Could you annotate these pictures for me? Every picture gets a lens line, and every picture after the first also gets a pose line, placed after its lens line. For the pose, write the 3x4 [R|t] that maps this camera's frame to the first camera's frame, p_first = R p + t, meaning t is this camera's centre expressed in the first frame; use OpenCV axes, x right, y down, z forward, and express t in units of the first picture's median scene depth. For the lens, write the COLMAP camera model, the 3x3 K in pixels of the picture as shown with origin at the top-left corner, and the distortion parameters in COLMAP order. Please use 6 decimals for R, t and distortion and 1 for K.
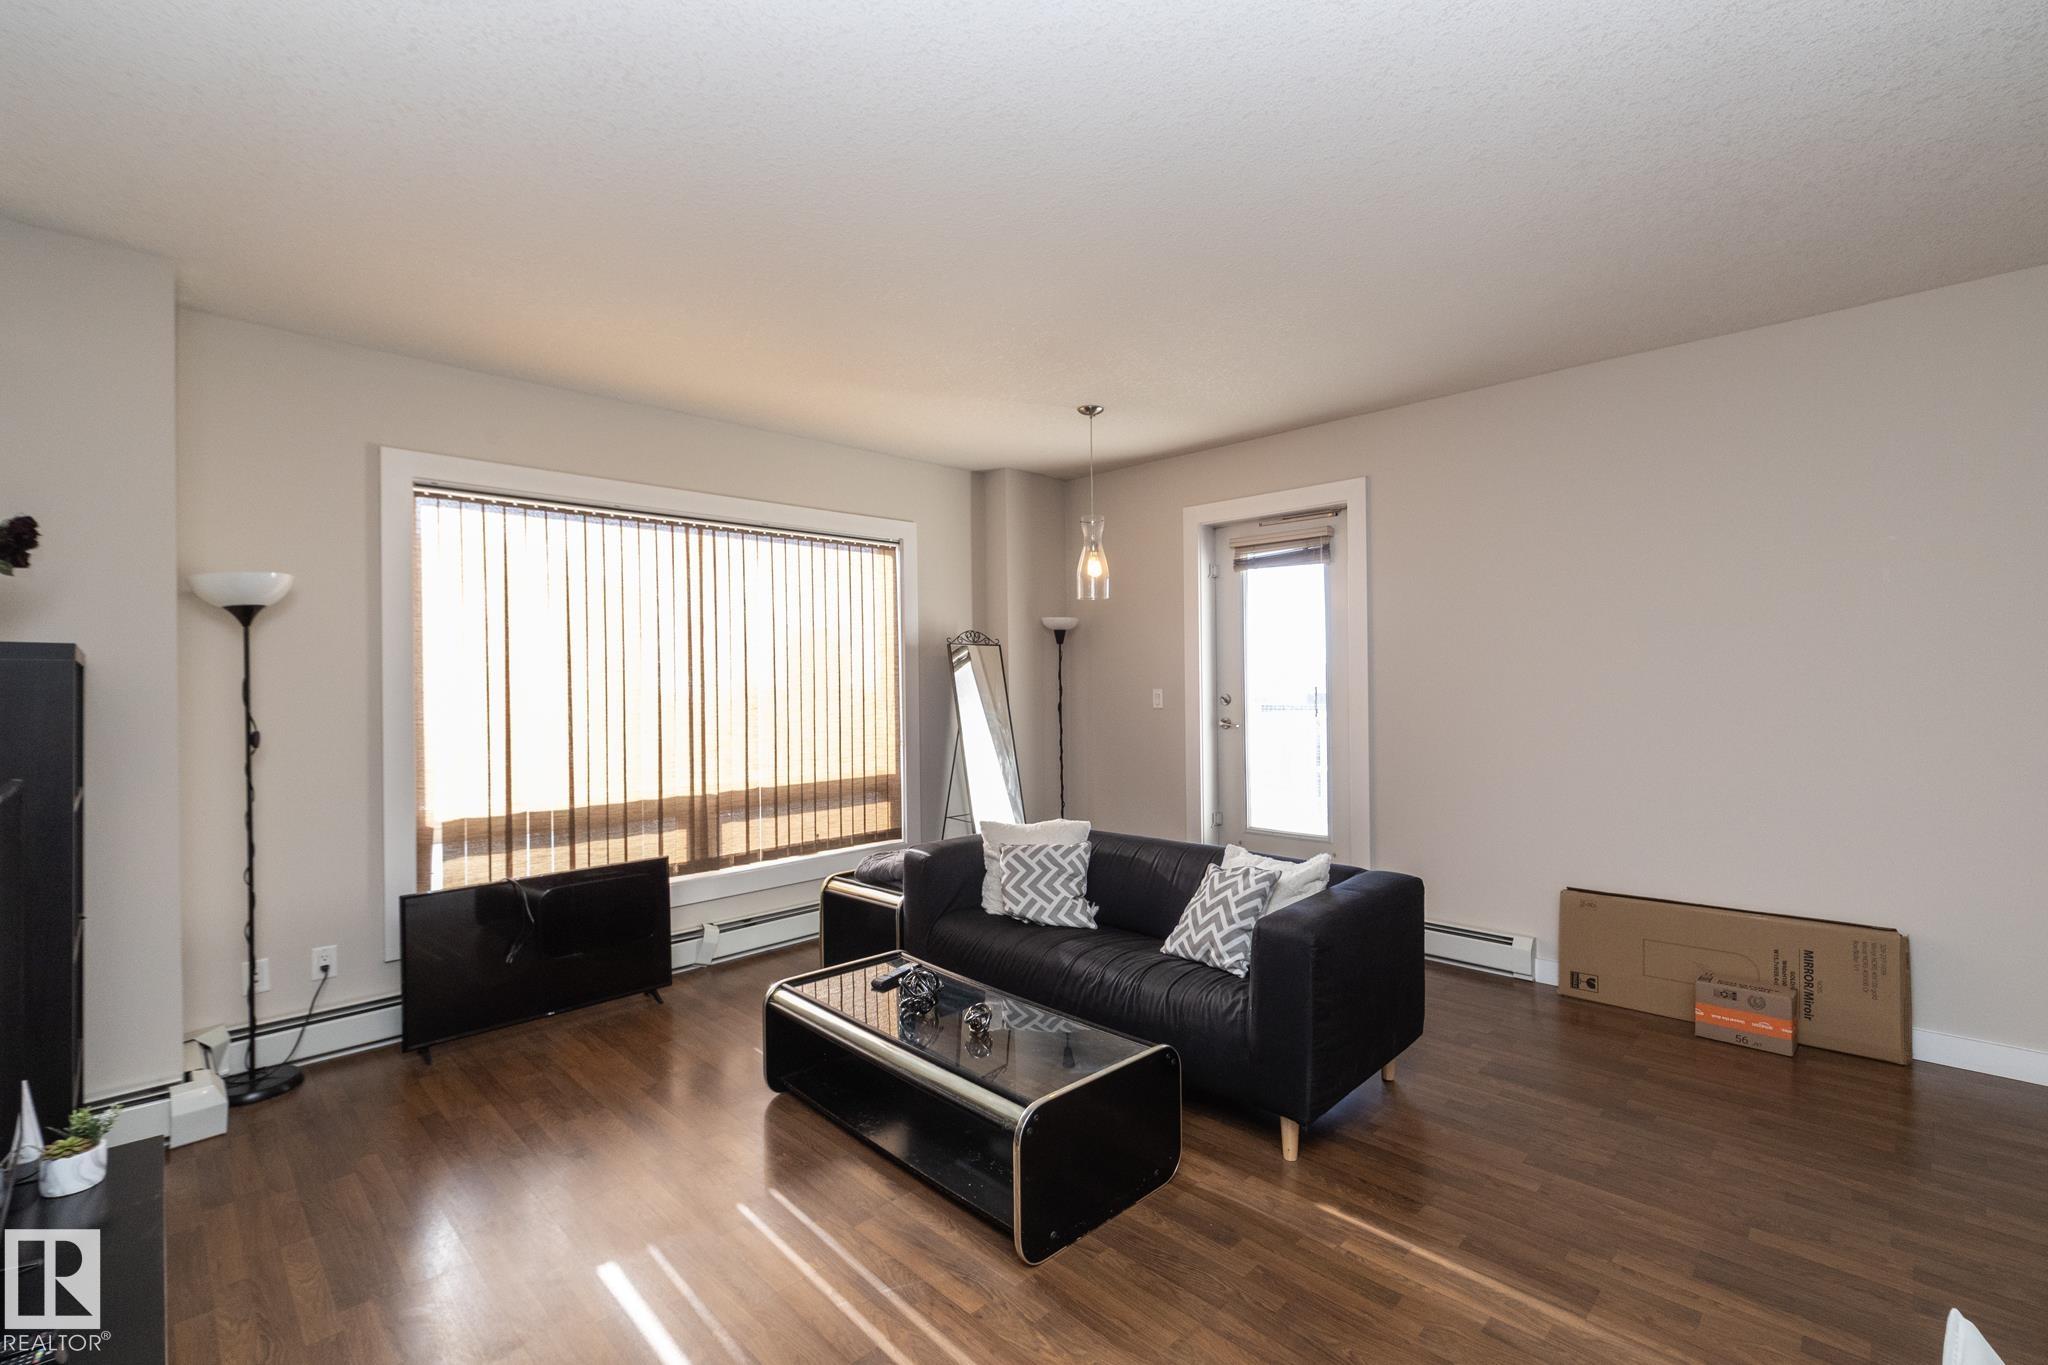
lens RADIAL K [[863.5, 0, 1024.0], [0, 863.5, 682.5], [0, 0, 1]] dist [-0.001335, -0.000195]
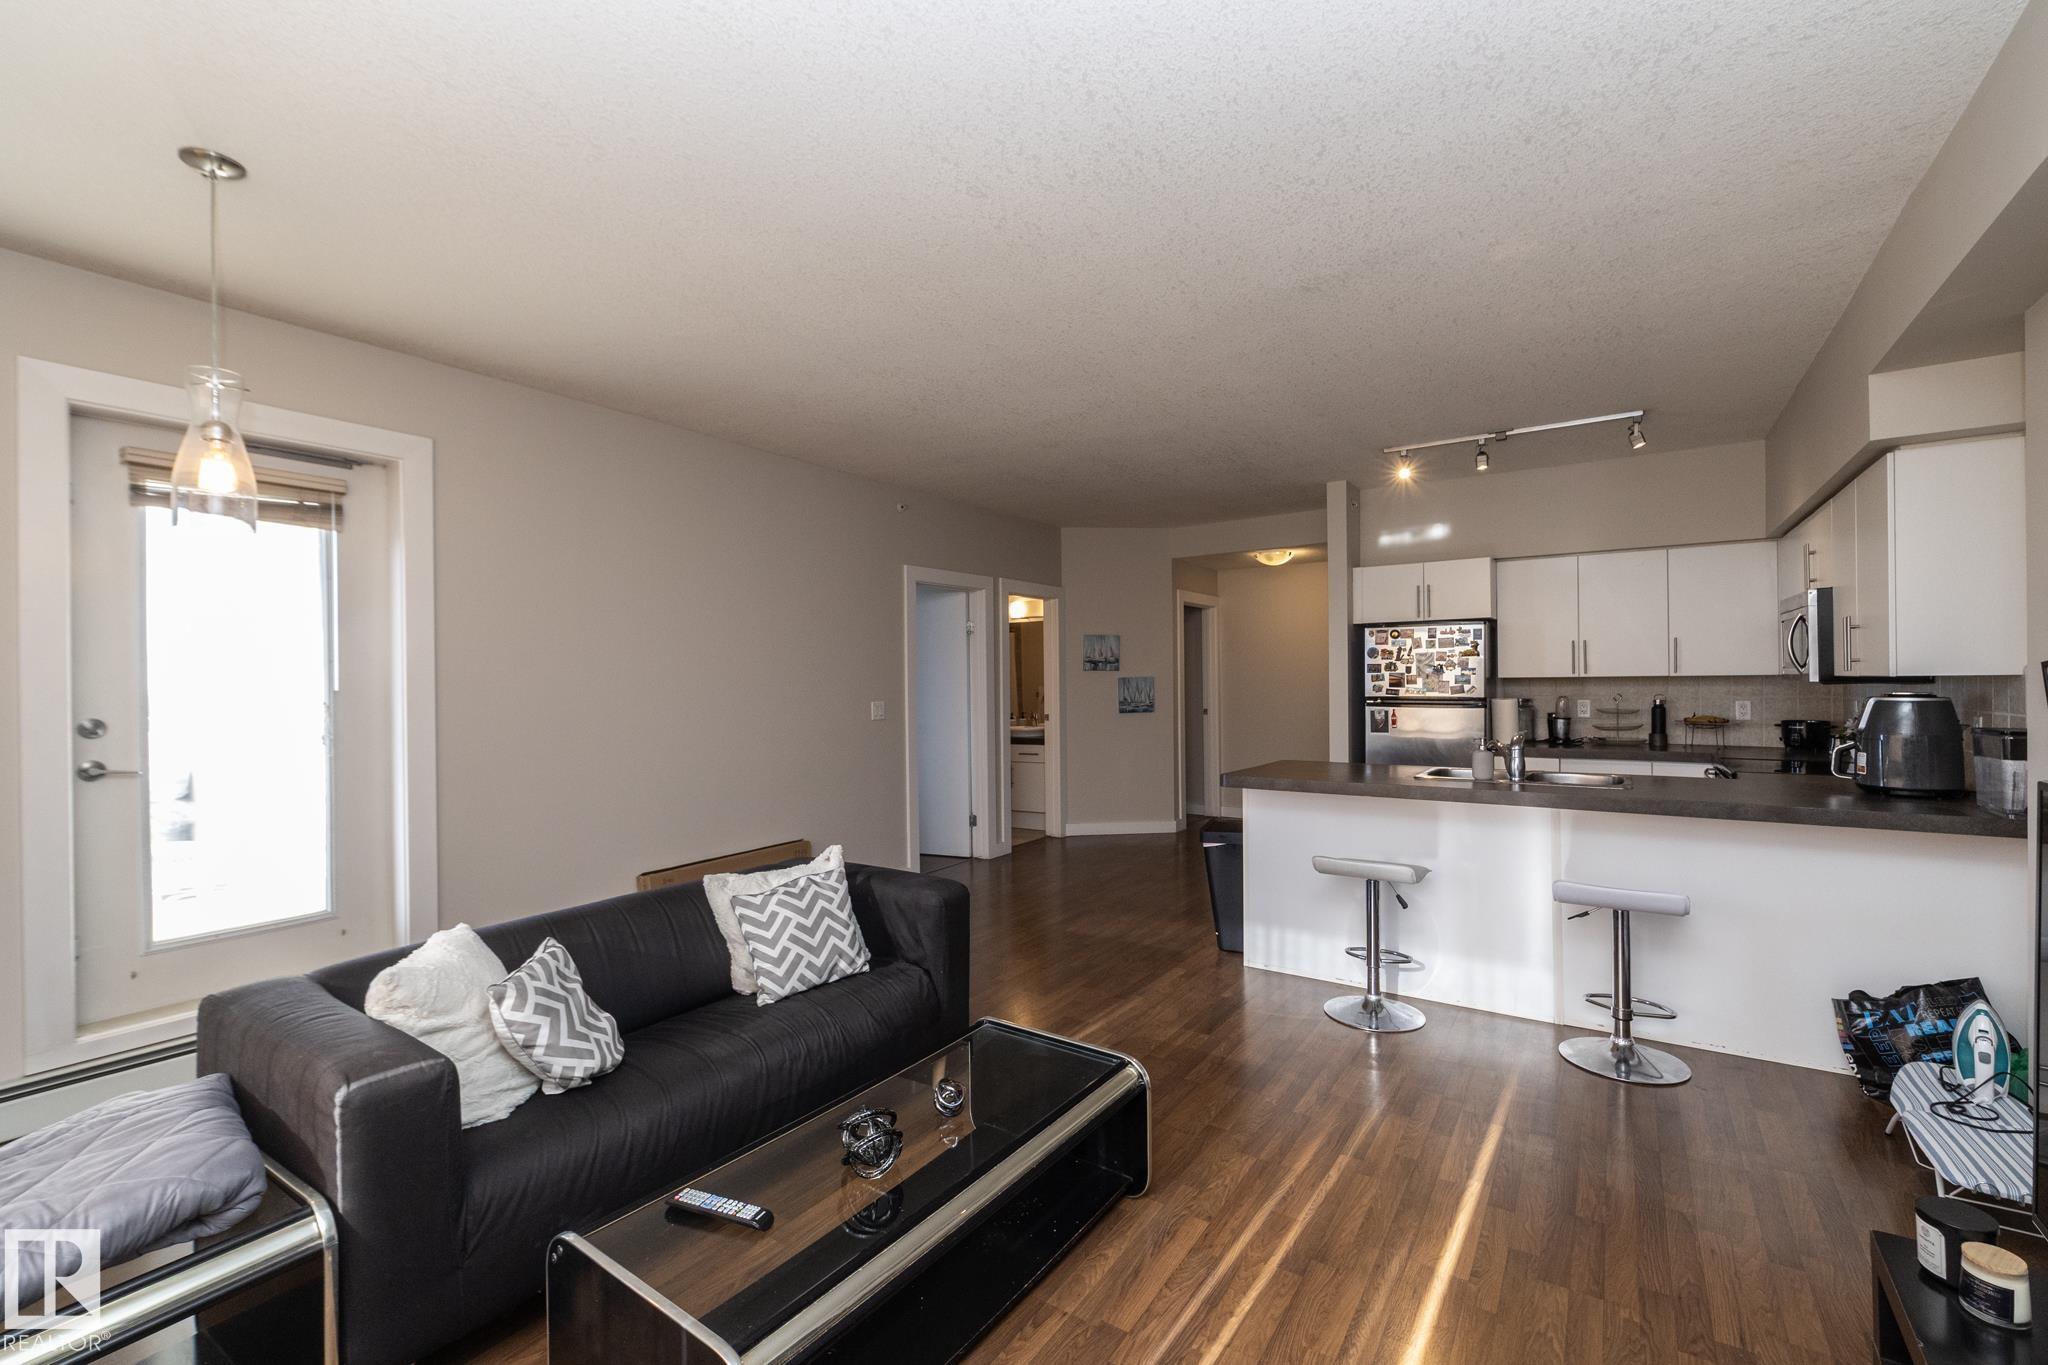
lens RADIAL K [[863.5, 0, 1024.0], [0, 863.5, 682.5], [0, 0, 1]] dist [-0.001335, -0.000195]
pose [[-0.176559, 0.014787, 0.984179, -0.566752], [0.015107, 0.999810, -0.012311, 0.007124], [-0.984174, 0.012694, -0.176749, 0.697693]]
